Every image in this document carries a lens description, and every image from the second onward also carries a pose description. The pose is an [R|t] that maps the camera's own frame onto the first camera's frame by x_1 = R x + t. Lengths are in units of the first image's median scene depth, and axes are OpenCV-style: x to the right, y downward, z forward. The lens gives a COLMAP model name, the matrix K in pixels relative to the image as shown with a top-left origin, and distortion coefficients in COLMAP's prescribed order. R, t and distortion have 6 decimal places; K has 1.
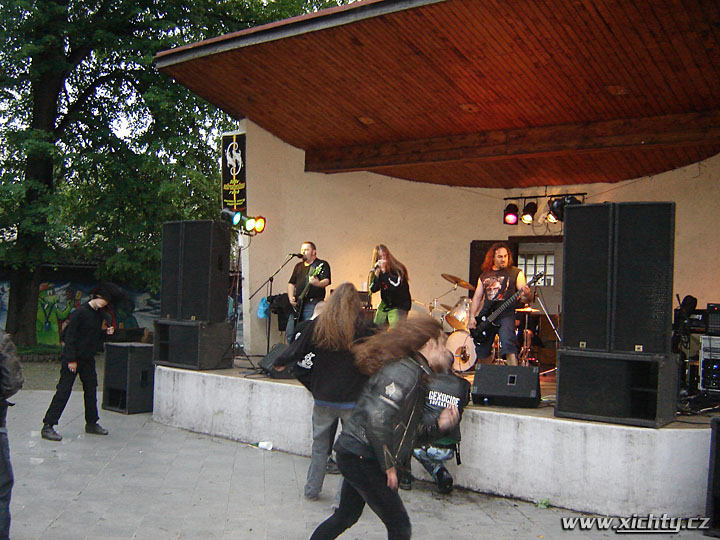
lens RADIAL K [[812.0, 0, 360.0], [0, 812.0, 270.0], [0, 0, 1]] dist [-0.133201, -0.007212]
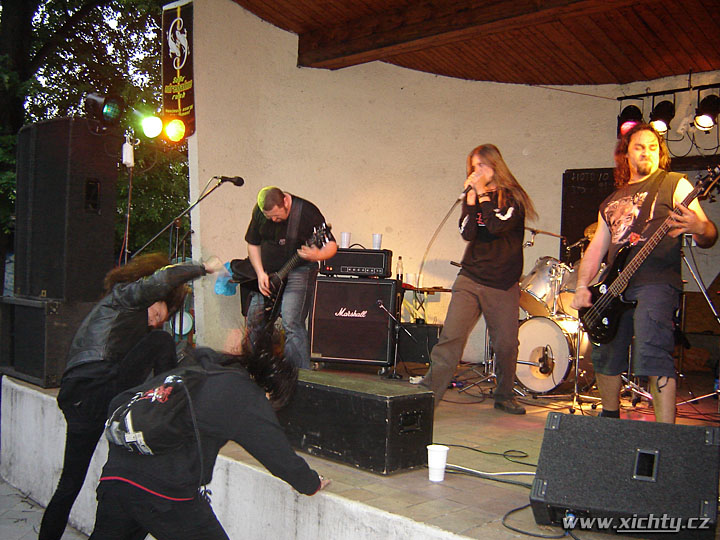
lens RADIAL K [[803.8, 0, 360.0], [0, 803.8, 270.0], [0, 0, 1]] dist [-0.131693, 0.009246]
pose [[0.990884, -0.001910, -0.134701, 0.068490], [0.005370, 0.999665, 0.025329, 0.024796], [0.134608, -0.025821, 0.990562, 0.399783]]
